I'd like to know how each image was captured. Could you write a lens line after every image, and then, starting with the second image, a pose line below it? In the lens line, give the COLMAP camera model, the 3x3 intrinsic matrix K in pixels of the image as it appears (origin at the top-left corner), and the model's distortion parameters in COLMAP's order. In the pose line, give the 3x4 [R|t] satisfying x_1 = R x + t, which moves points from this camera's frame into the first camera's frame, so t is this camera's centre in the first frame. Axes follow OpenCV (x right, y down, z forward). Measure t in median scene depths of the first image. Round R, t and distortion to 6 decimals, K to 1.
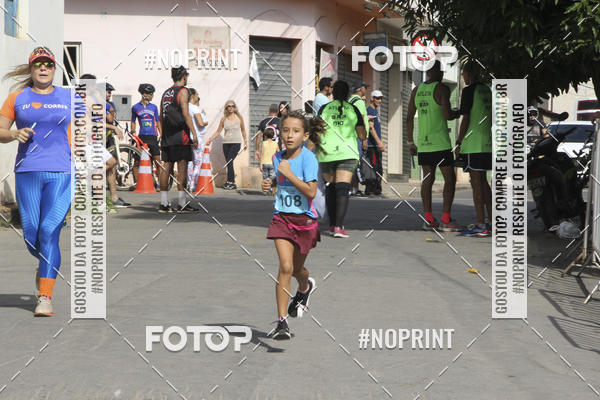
lens RADIAL K [[918.2, 0, 281.8], [0, 918.2, 214.5], [0, 0, 1]] dist [0.111048, 0.587928]
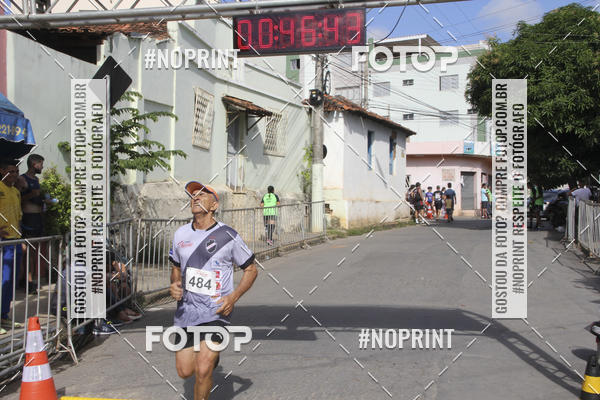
lens RADIAL K [[743.8, 0, 285.1], [0, 743.8, 214.4], [0, 0, 1]] dist [-0.012420, 0.436519]
pose [[0.964939, -0.009931, -0.262285, 0.058218], [0.019414, 0.999247, 0.033590, -0.139642], [0.261754, -0.037505, 0.964406, -1.804907]]
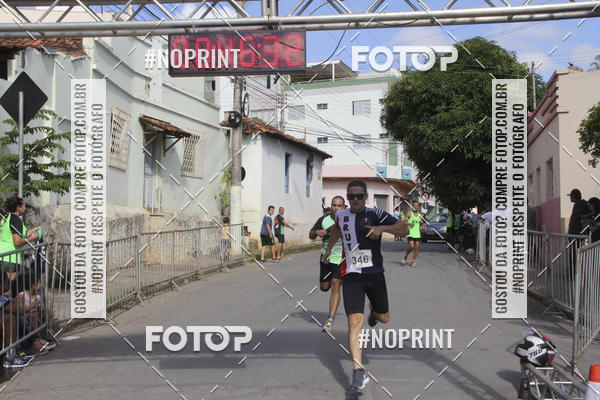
lens RADIAL K [[743.8, 0, 285.1], [0, 743.8, 214.4], [0, 0, 1]] dist [-0.012420, 0.436519]
pose [[0.989205, -0.014448, -0.145827, 0.040792], [0.015585, 0.999856, 0.006659, -0.141647], [0.145710, -0.008859, 0.989288, -1.795246]]
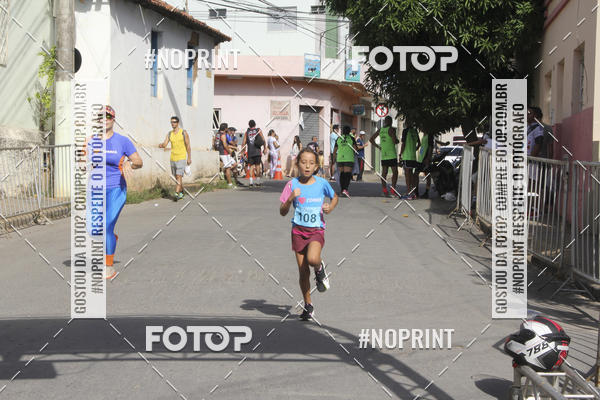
lens RADIAL K [[1195.6, 0, 285.8], [0, 1195.6, 212.2], [0, 0, 1]] dist [0.321347, 0.282165]
pose [[0.999089, 0.006225, -0.042227, 0.051570], [-0.003425, 0.997810, 0.066050, -0.129520], [0.042546, -0.065845, 0.996922, -1.766439]]
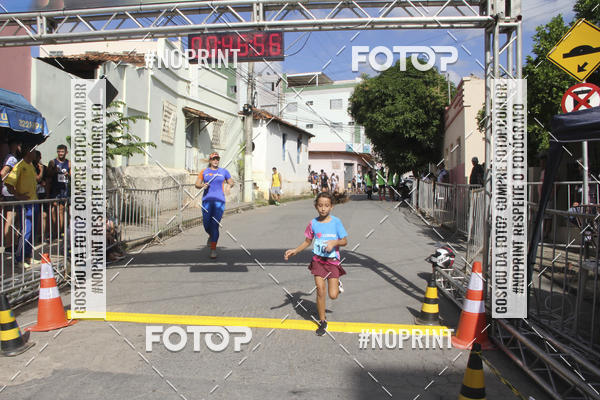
lens RADIAL K [[503.4, 0, 282.6], [0, 503.4, 212.9], [0, 0, 1]] dist [-0.180665, 0.165071]
pose [[0.988215, -0.001892, -0.153058, 0.051546], [0.013298, 0.997204, 0.073535, -0.126183], [0.152491, -0.074704, 0.985477, -1.779222]]
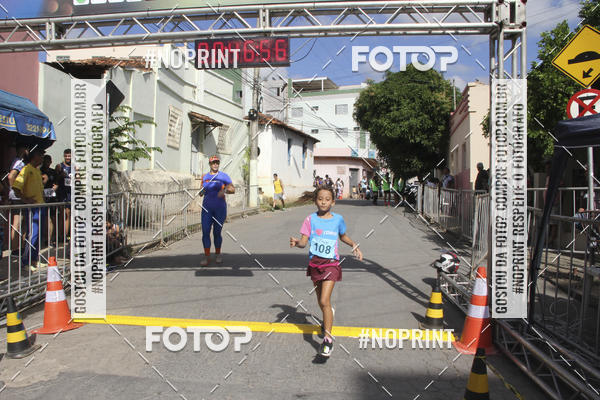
lens RADIAL K [[503.4, 0, 282.6], [0, 503.4, 212.9], [0, 0, 1]] dist [-0.180665, 0.165071]
pose [[0.986678, 0.000845, -0.162684, 0.051613], [0.009624, 0.997932, 0.063549, -0.126095], [0.162401, -0.064268, 0.984630, -1.781345]]
